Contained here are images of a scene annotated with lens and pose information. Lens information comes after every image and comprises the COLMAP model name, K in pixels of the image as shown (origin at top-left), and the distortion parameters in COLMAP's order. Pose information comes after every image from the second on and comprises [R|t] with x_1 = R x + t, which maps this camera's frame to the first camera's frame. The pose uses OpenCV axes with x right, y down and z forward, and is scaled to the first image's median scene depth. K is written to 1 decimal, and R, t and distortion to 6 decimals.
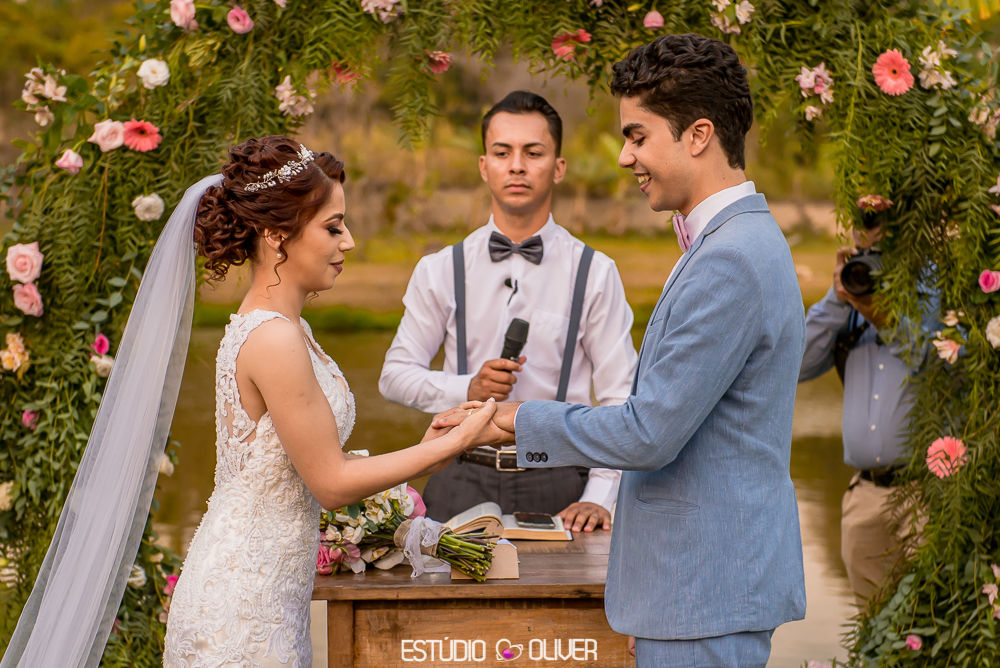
lens RADIAL K [[2923.0, 0, 506.0], [0, 2923.0, 333.3], [0, 0, 1]] dist [-0.080918, 0.000000]
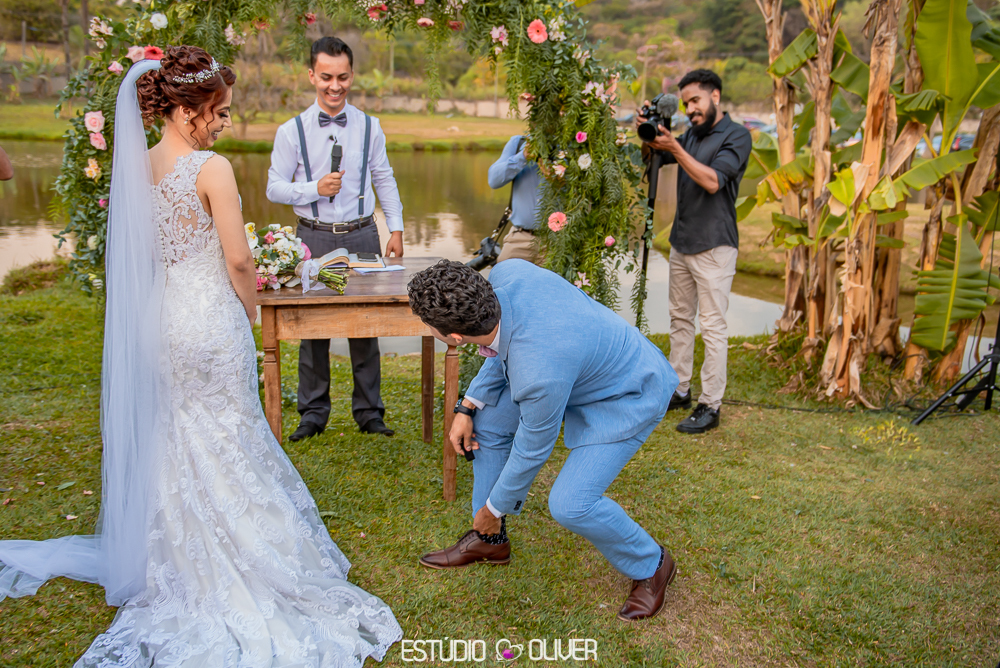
lens RADIAL K [[959.8, 0, 490.8], [0, 959.8, 358.8], [0, 0, 1]] dist [-0.048935, 0.000000]
pose [[0.985396, -0.024153, 0.168555, -0.016671], [-0.012758, 0.976633, 0.214534, -0.008953], [-0.169798, -0.213551, 0.962063, 0.317850]]
